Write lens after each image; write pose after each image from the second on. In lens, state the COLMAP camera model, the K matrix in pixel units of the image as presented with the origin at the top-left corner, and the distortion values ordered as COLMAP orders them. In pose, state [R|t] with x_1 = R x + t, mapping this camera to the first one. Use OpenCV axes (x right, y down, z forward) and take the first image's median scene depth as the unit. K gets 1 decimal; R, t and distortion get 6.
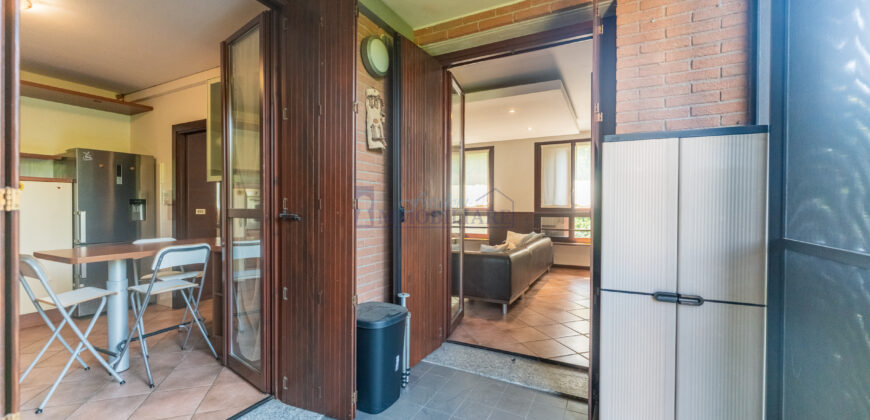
lens RADIAL K [[344.2, 0, 433.7], [0, 344.2, 211.7], [0, 0, 1]] dist [-0.002046, -0.000457]
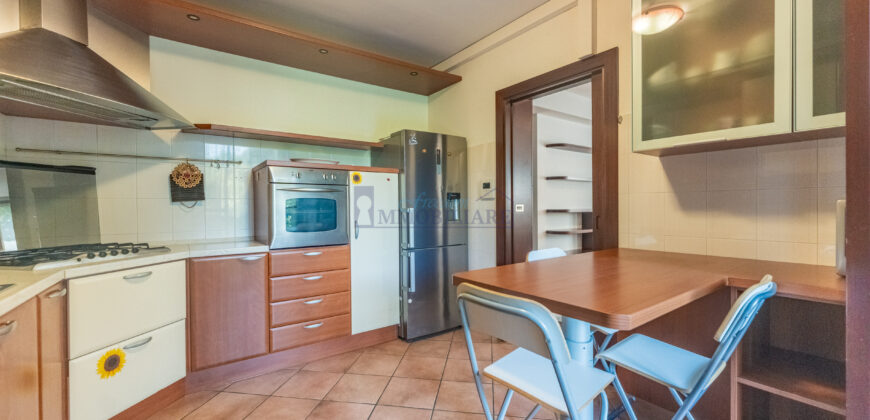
lens RADIAL K [[344.2, 0, 433.3], [0, 344.2, 208.6], [0, 0, 1]] dist [-0.002046, -0.000457]
pose [[0.892128, -0.011682, -0.451631, -0.564232], [0.009918, 0.999931, -0.006272, 0.005298], [0.451674, 0.001117, 0.892183, 0.285216]]
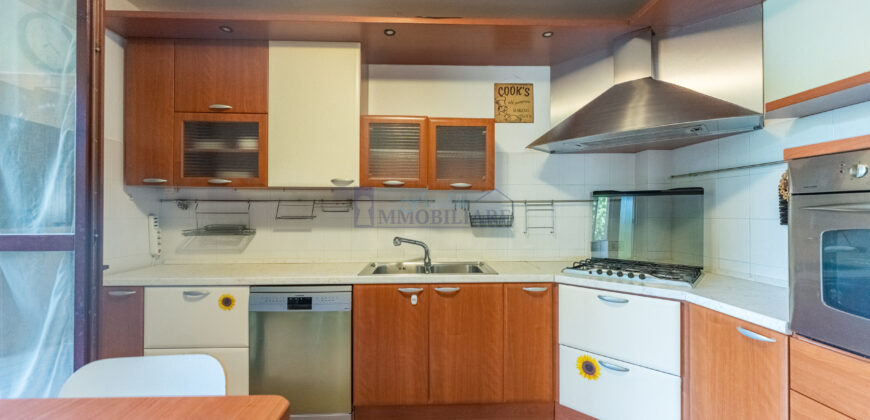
lens RADIAL K [[344.2, 0, 432.3], [0, 344.2, 209.2], [0, 0, 1]] dist [-0.002046, -0.000457]
pose [[-0.876795, -0.010980, -0.480739, -0.679312], [-0.009531, 0.999940, -0.005457, -0.027870], [0.480770, -0.000203, -0.876847, 0.785088]]
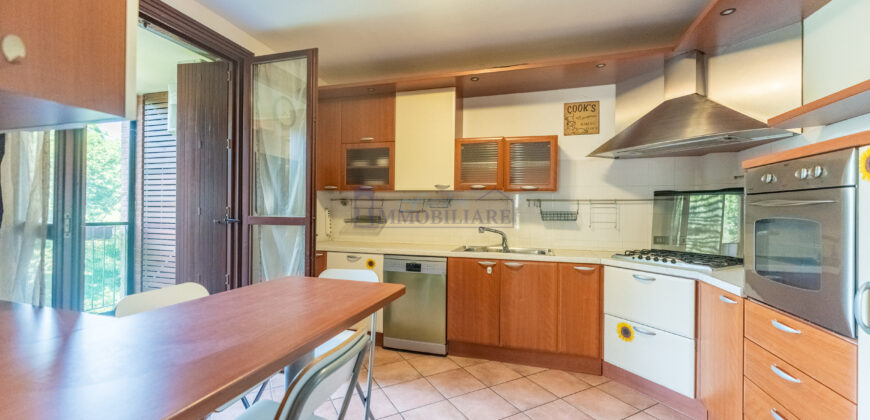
lens RADIAL K [[344.2, 0, 435.6], [0, 344.2, 210.9], [0, 0, 1]] dist [-0.002046, -0.000457]
pose [[-0.983846, -0.015966, -0.178301, -0.663631], [-0.017286, 0.999833, 0.005853, -0.022234], [0.178178, 0.008841, -0.983959, 0.997450]]
